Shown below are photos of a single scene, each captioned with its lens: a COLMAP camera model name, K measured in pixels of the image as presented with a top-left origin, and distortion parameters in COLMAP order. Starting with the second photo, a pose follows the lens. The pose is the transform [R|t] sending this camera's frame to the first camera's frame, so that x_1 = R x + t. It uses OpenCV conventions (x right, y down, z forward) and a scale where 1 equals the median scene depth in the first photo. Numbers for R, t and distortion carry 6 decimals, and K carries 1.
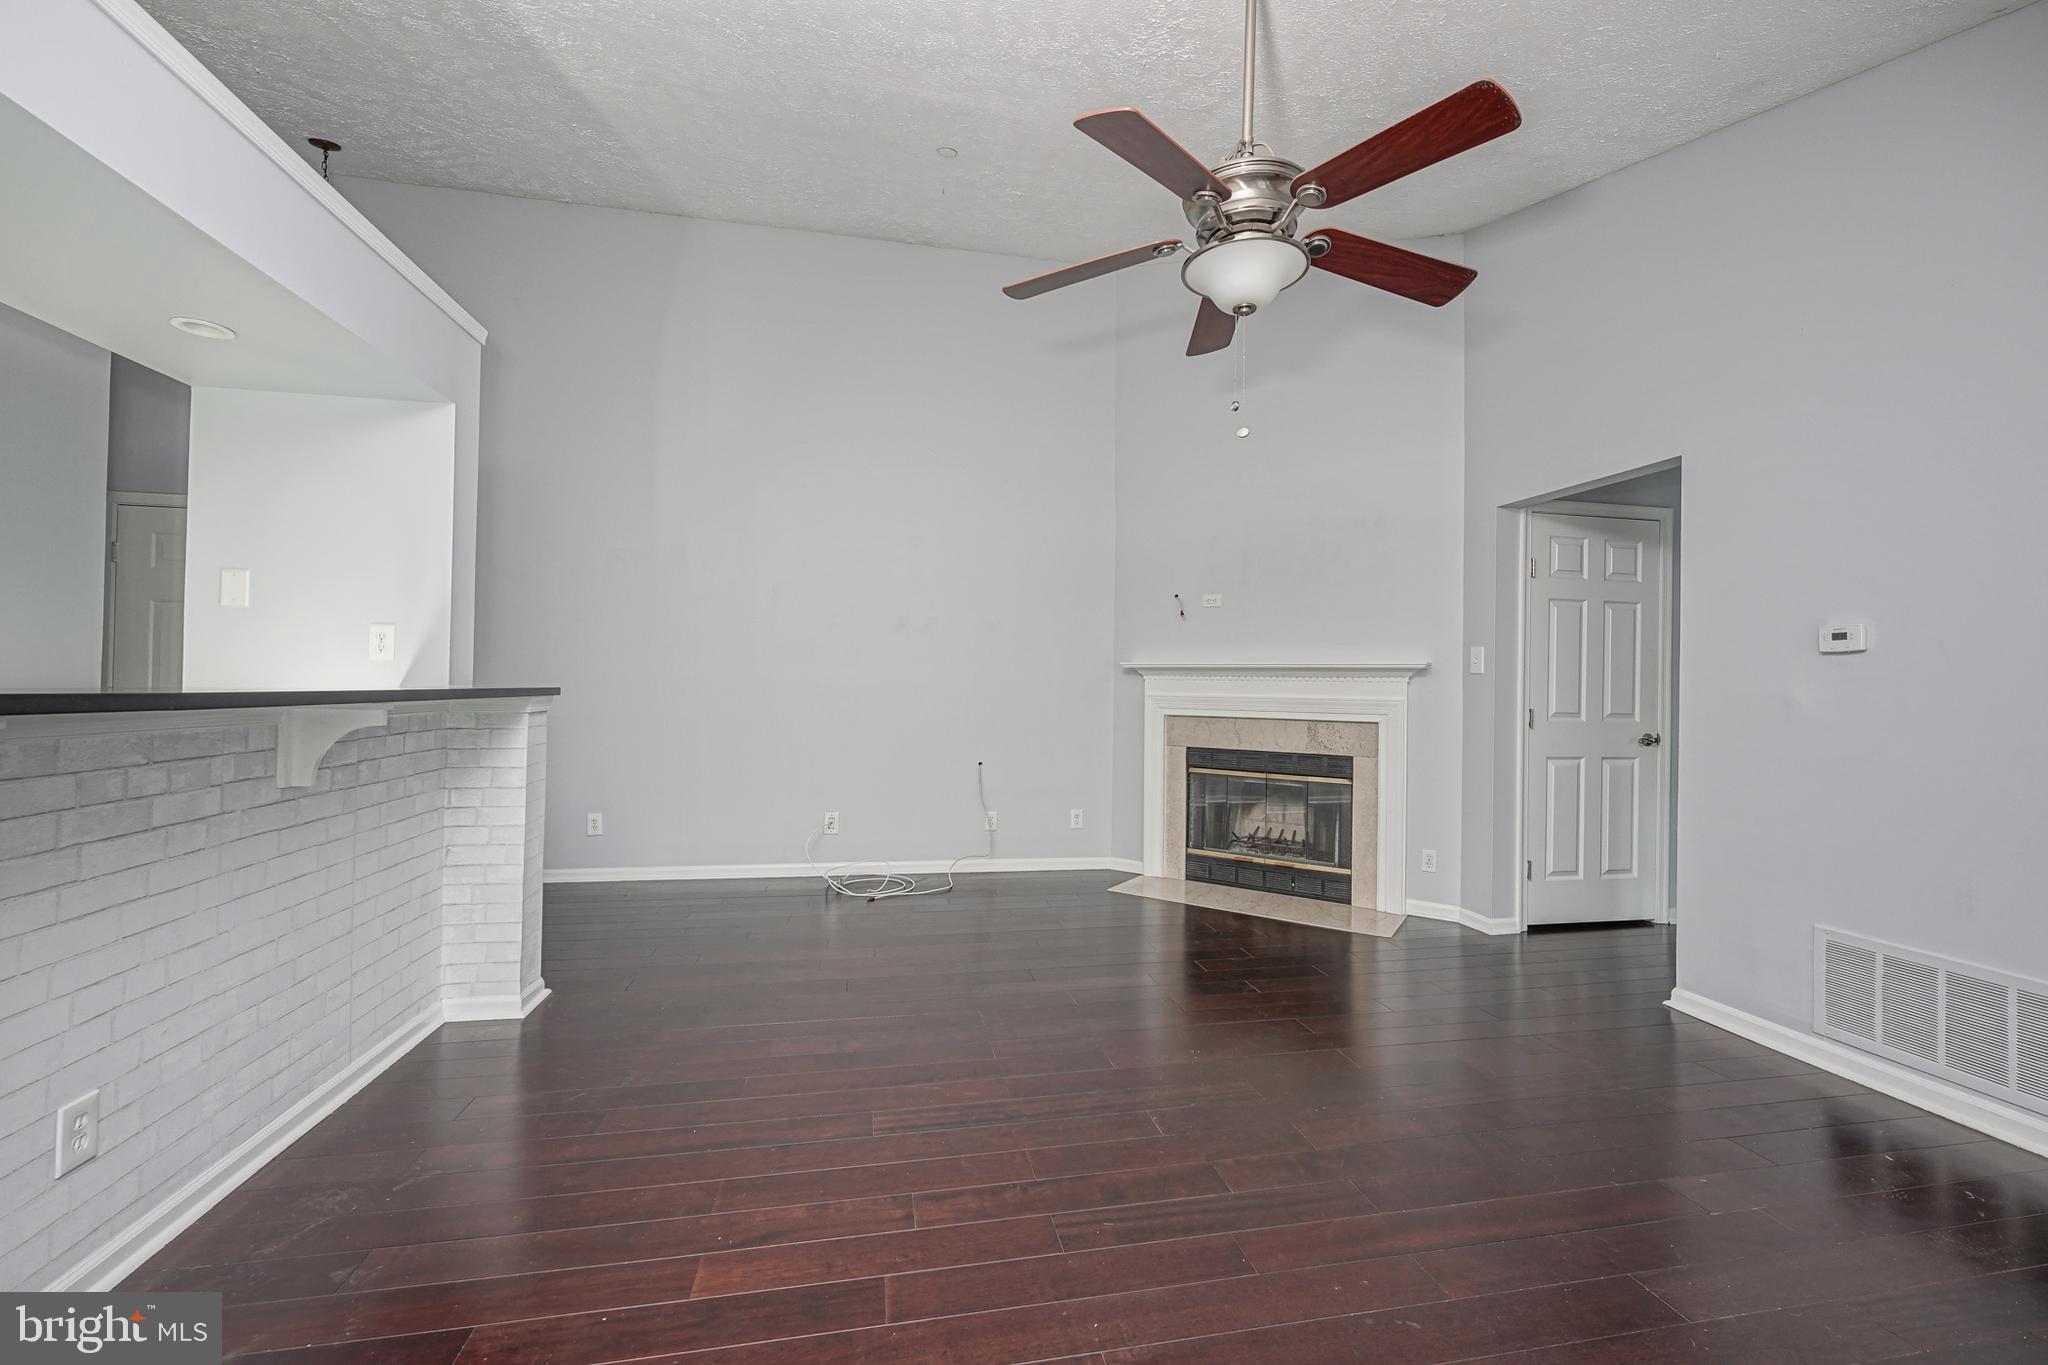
lens RADIAL K [[824.8, 0, 996.7], [0, 824.8, 683.3], [0, 0, 1]] dist [-0.000452, -0.000264]
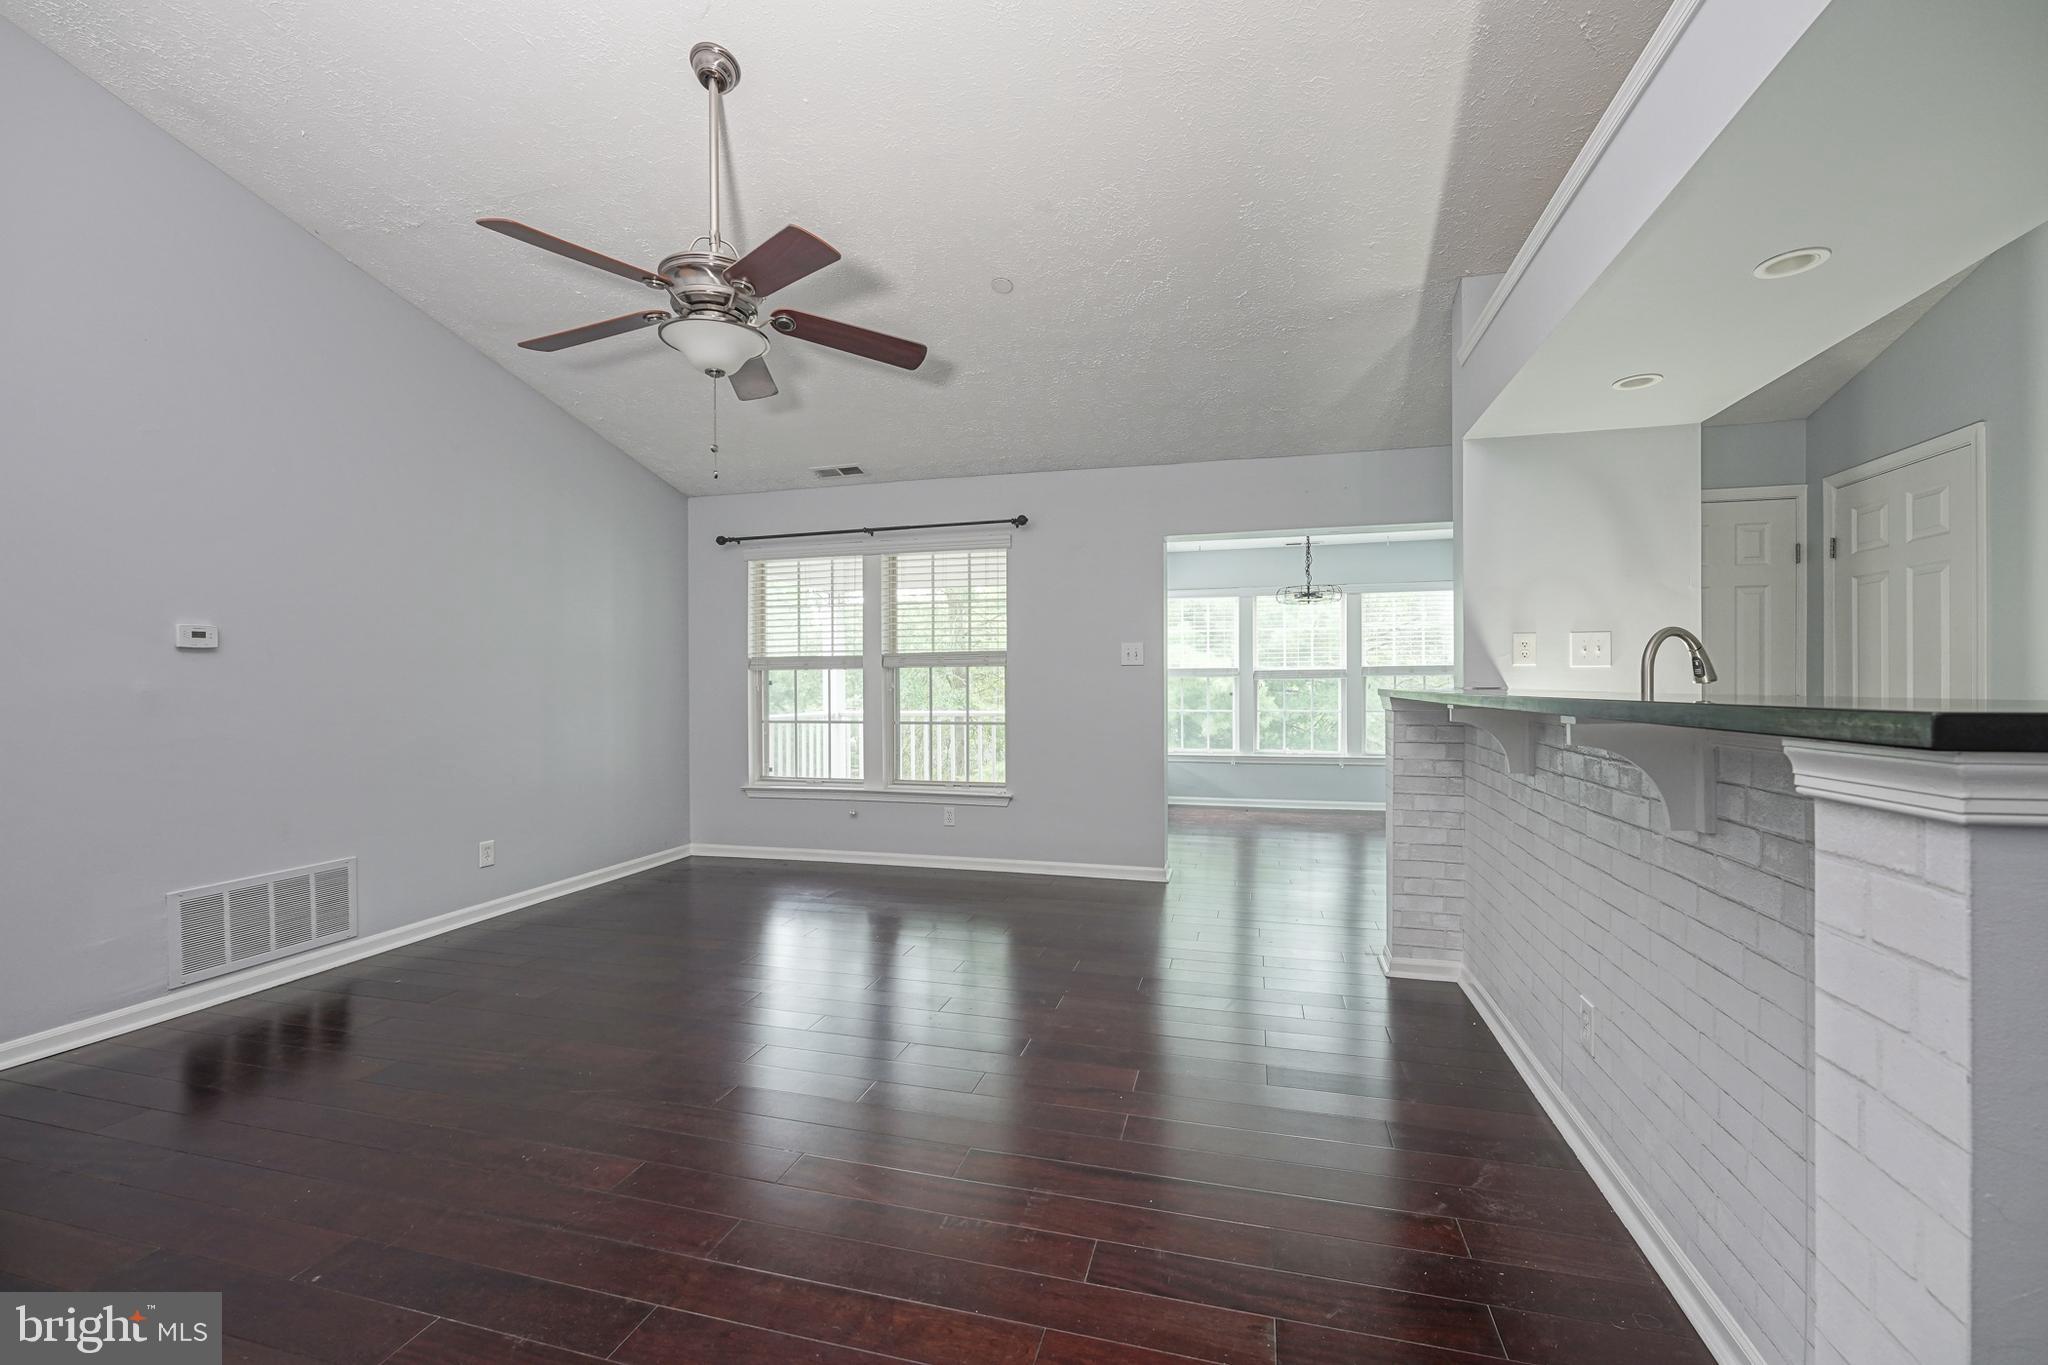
lens RADIAL K [[829.2, 0, 1088.4], [0, 829.2, 682.3], [0, 0, 1]] dist [0.001104, 0.000069]
pose [[-0.910321, -0.008861, 0.413808, -0.500519], [-0.010825, 0.999939, -0.002401, -0.000413], [-0.413762, -0.006666, -0.910361, 1.277251]]
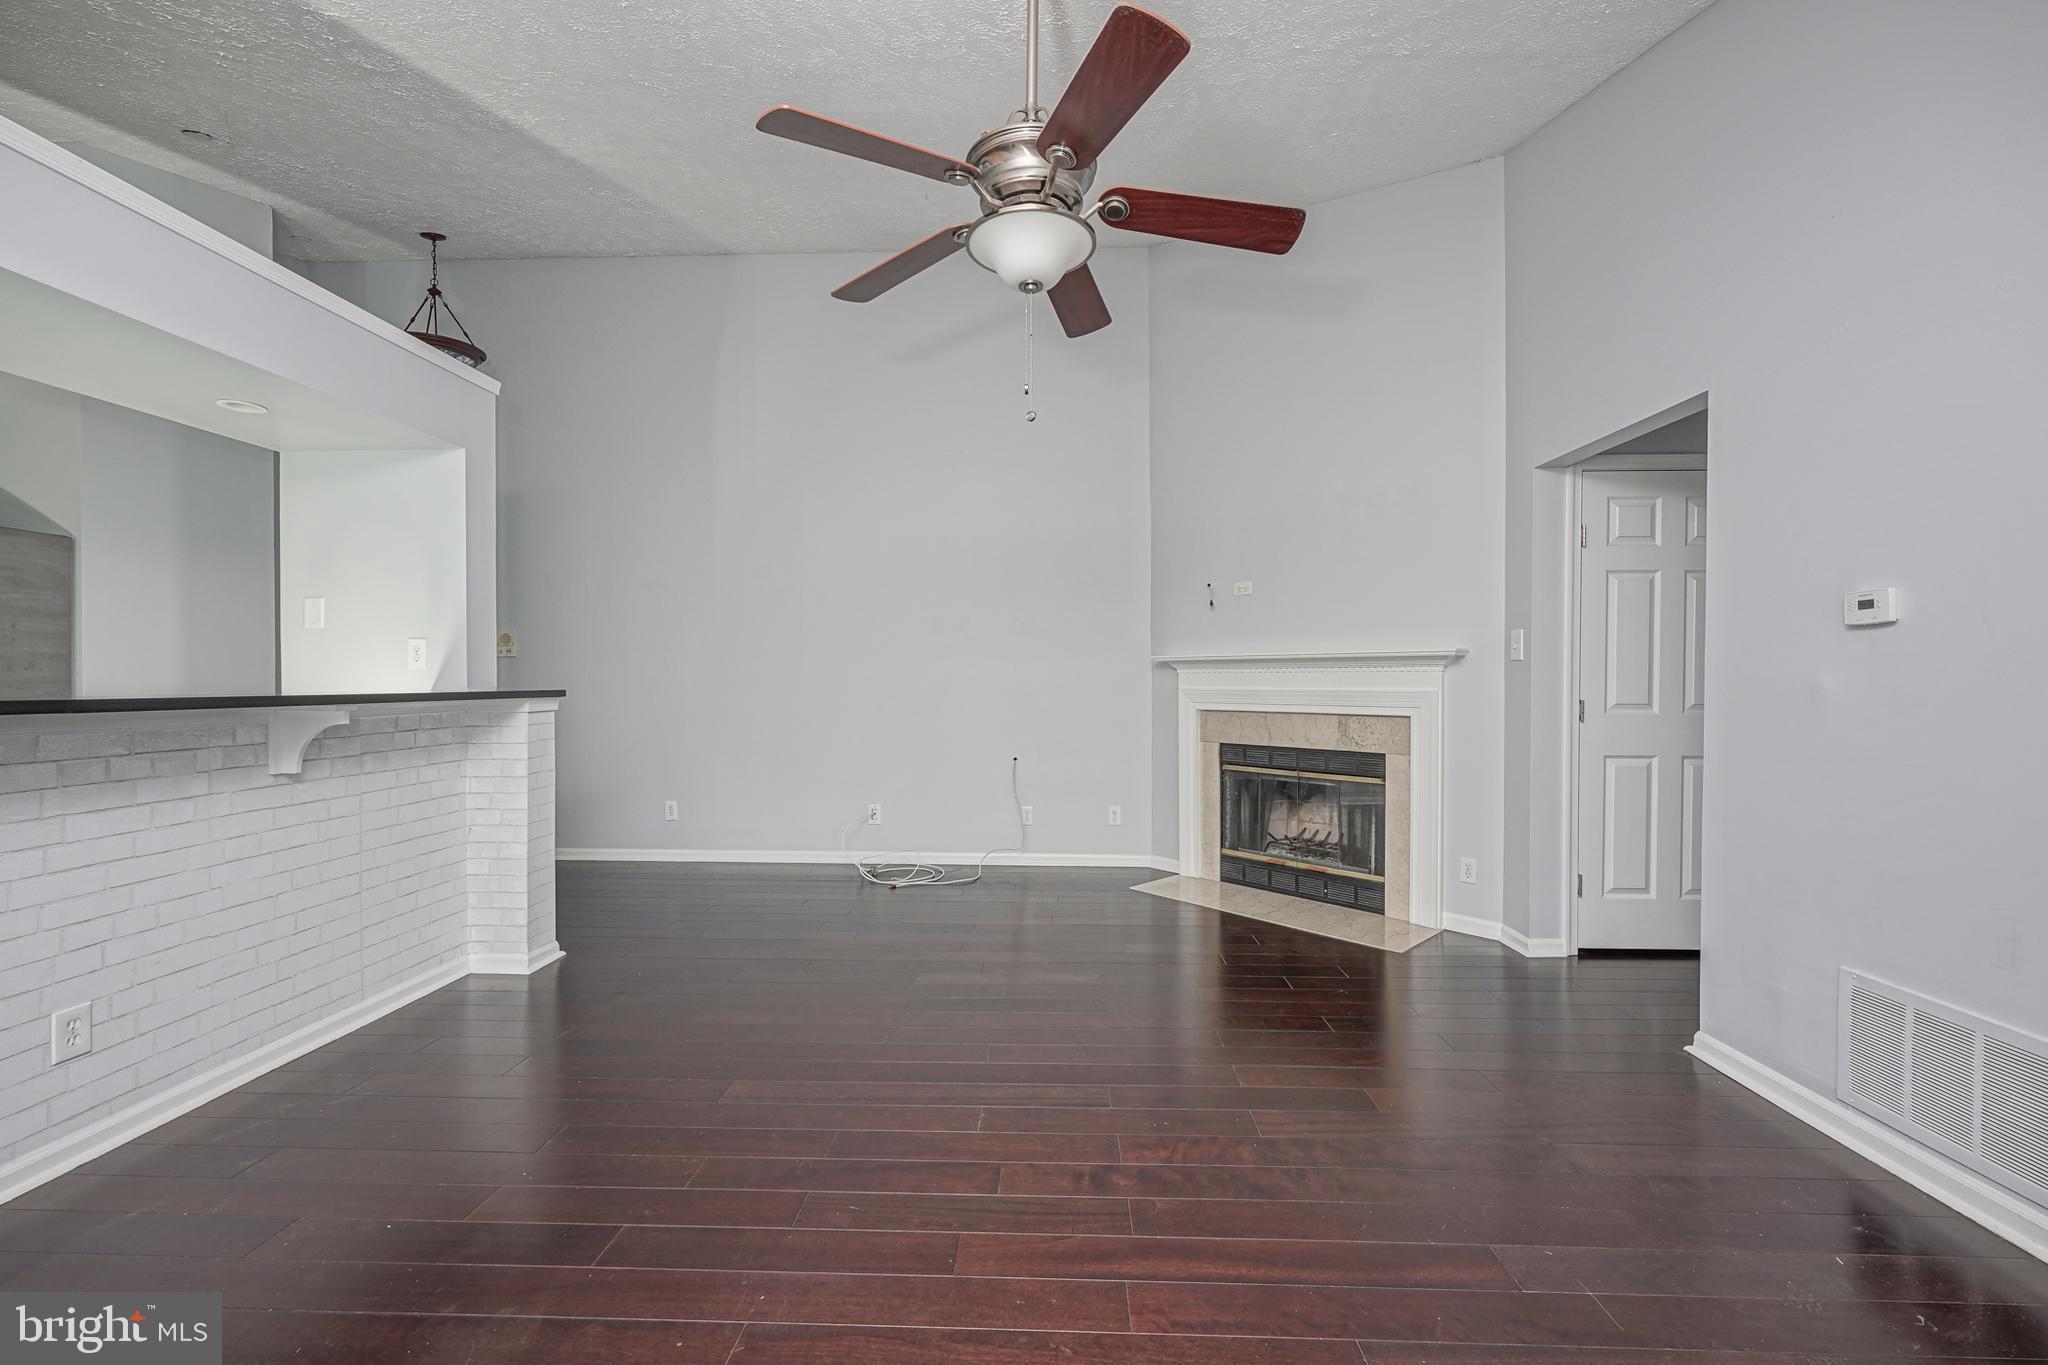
lens RADIAL K [[811.7, 0, 1005.1], [0, 811.7, 696.8], [0, 0, 1]] dist [-0.000256, 0.000000]
pose [[0.973382, -0.011052, -0.228921, 0.327836], [0.015834, 0.999693, 0.019064, 0.002823], [0.228640, -0.022182, 0.973258, 0.044060]]
